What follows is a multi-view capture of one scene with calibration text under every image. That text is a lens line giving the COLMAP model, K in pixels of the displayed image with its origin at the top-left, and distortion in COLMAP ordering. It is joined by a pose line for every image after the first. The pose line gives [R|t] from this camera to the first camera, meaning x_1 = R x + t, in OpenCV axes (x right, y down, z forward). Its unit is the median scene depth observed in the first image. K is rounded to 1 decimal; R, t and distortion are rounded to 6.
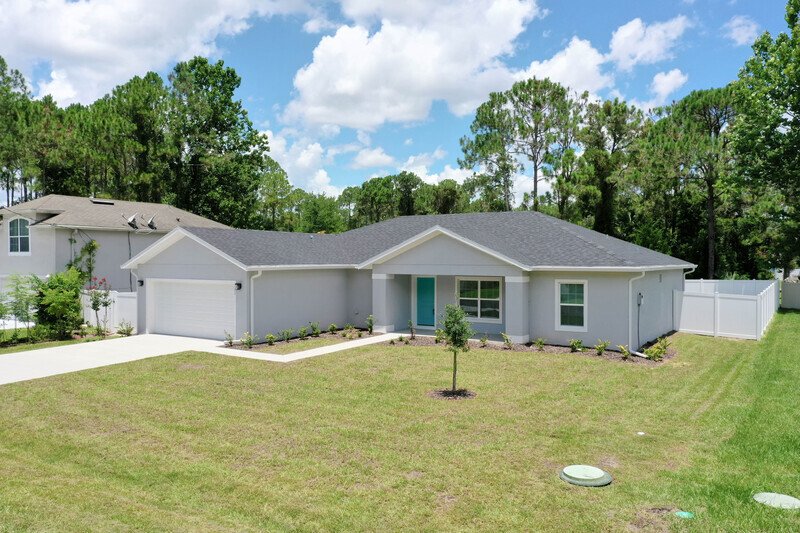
lens RADIAL K [[623.6, 0, 400.0], [0, 623.6, 266.5], [0, 0, 1]] dist [0.006599, -0.001167]
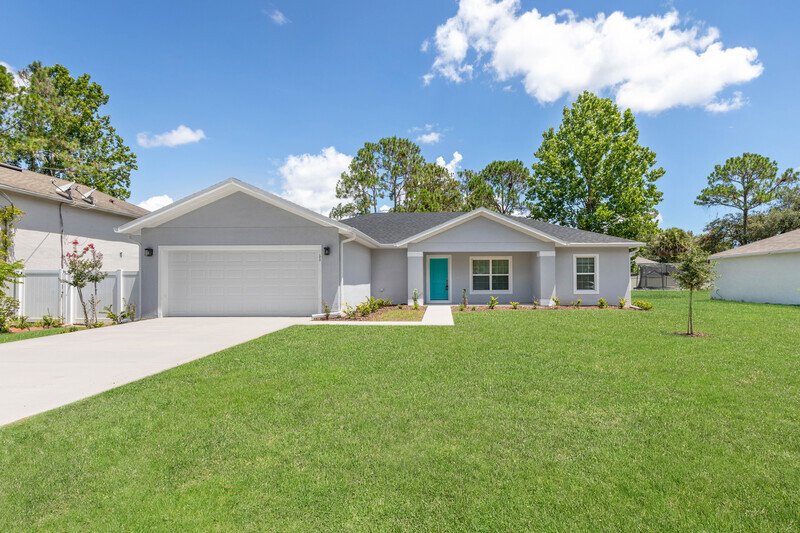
lens RADIAL K [[386.5, 0, 401.2], [0, 386.5, 282.9], [0, 0, 1]] dist [-0.002706, -0.001502]
pose [[0.854110, -0.000421, 0.520092, -0.398249], [0.011180, 0.999783, -0.017550, 0.076513], [-0.519972, 0.020804, 0.853930, 0.436927]]
